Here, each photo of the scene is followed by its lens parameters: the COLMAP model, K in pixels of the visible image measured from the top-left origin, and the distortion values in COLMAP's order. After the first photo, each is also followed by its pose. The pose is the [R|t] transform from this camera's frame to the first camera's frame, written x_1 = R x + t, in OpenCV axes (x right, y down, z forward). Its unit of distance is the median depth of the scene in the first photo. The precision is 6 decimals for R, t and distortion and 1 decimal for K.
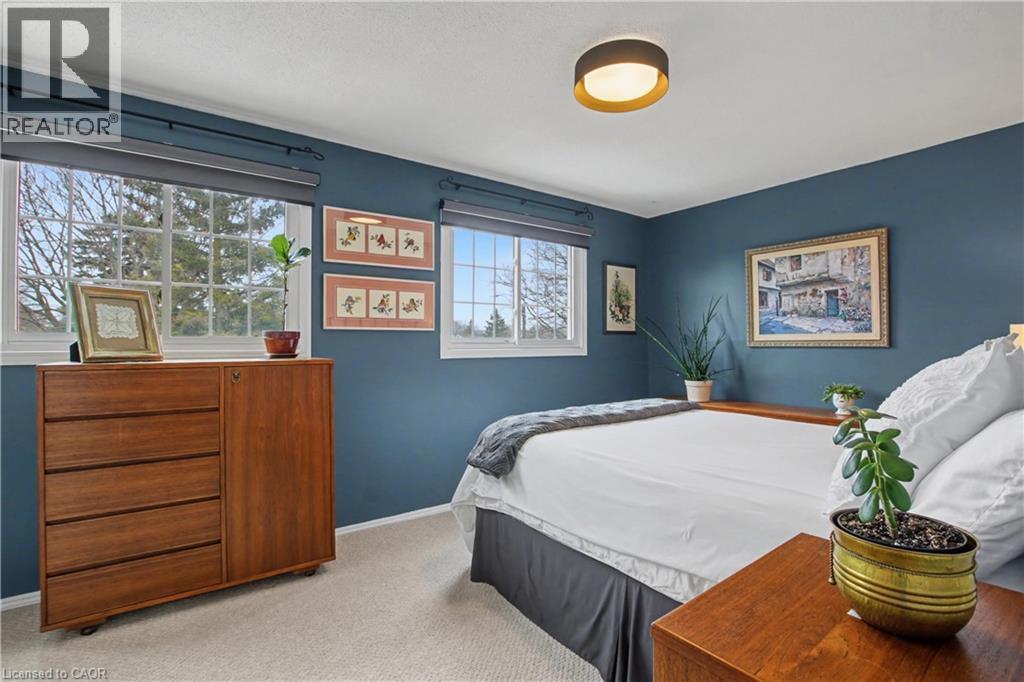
lens RADIAL K [[474.5, 0, 517.5], [0, 474.5, 340.7], [0, 0, 1]] dist [-0.029150, 0.003185]
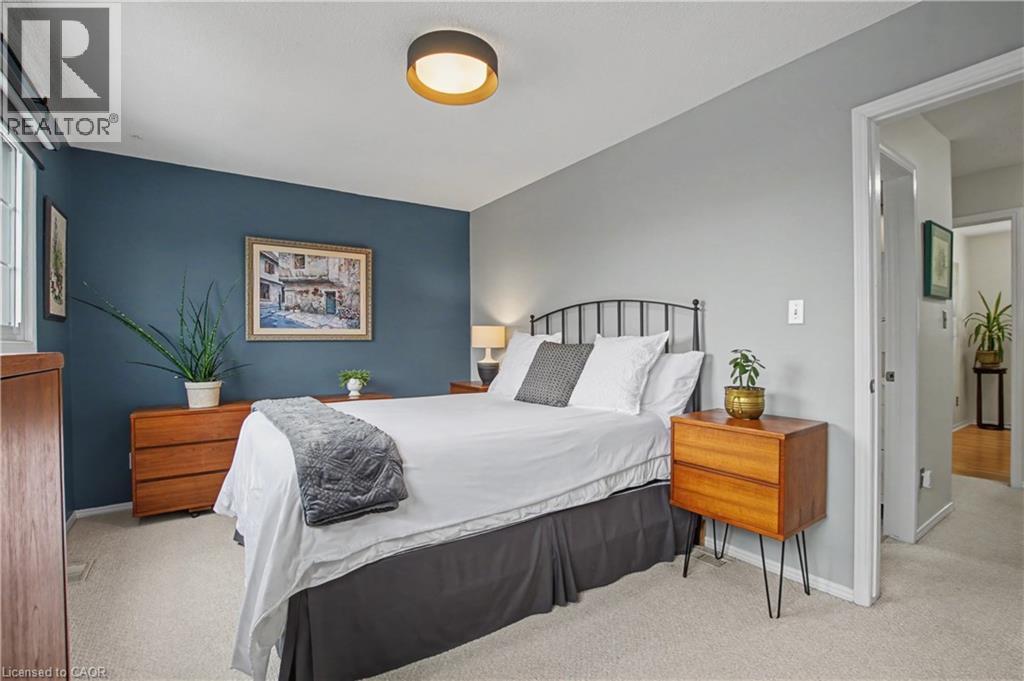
lens RADIAL K [[474.5, 0, 517.9], [0, 474.5, 344.6], [0, 0, 1]] dist [-0.029150, 0.003185]
pose [[0.030828, 0.001107, 0.999524, -0.463651], [0.001711, 0.999998, -0.001160, 0.024582], [-0.999523, 0.001746, 0.030826, 0.480588]]
